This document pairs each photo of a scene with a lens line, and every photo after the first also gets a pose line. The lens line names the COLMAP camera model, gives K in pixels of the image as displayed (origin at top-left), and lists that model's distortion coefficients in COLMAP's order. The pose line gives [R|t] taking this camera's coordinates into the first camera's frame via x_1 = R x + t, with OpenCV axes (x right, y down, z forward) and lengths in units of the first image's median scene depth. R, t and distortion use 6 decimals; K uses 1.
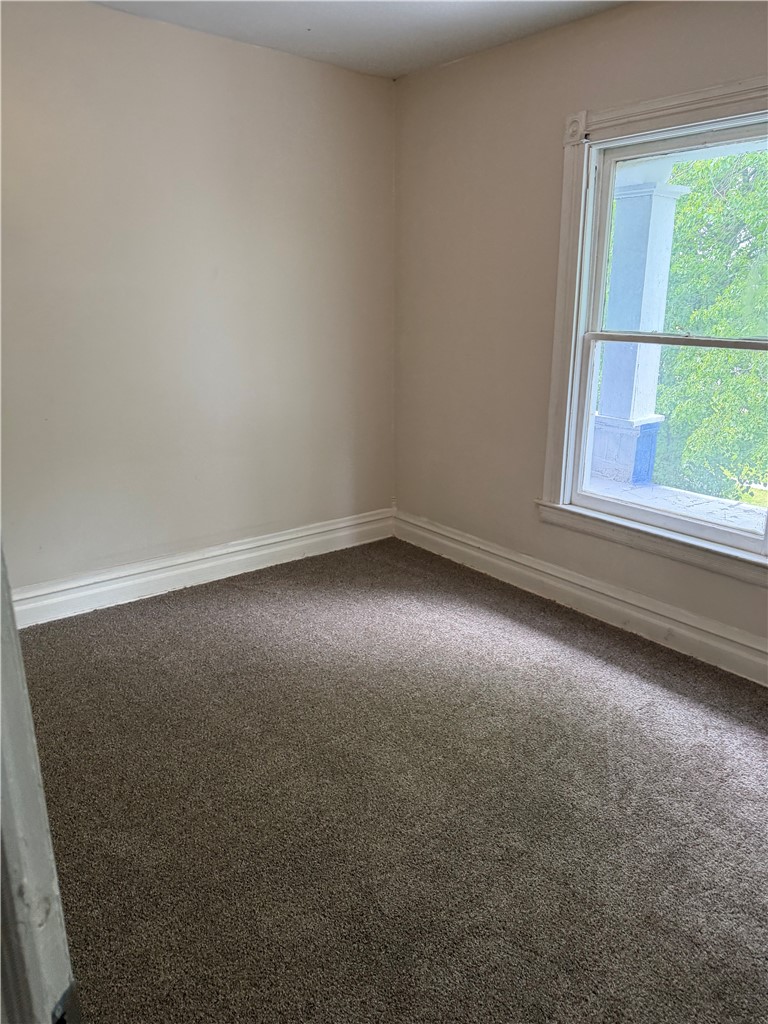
lens RADIAL K [[727.0, 0, 387.3], [0, 727.0, 505.5], [0, 0, 1]] dist [-0.000994, 0.000048]
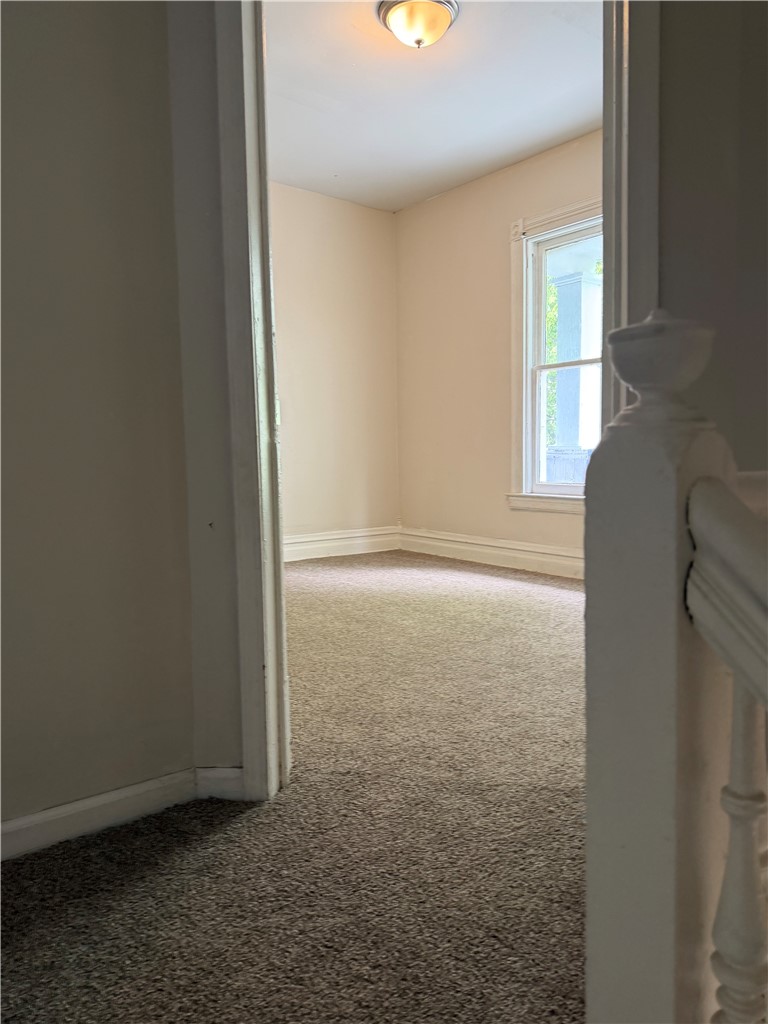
lens RADIAL K [[727.0, 0, 382.1], [0, 727.0, 518.2], [0, 0, 1]] dist [-0.000994, 0.000048]
pose [[0.999715, -0.016289, -0.017462, 0.001696], [0.012431, 0.979337, -0.201851, 0.323314], [0.020389, 0.201577, 0.979261, -0.308698]]
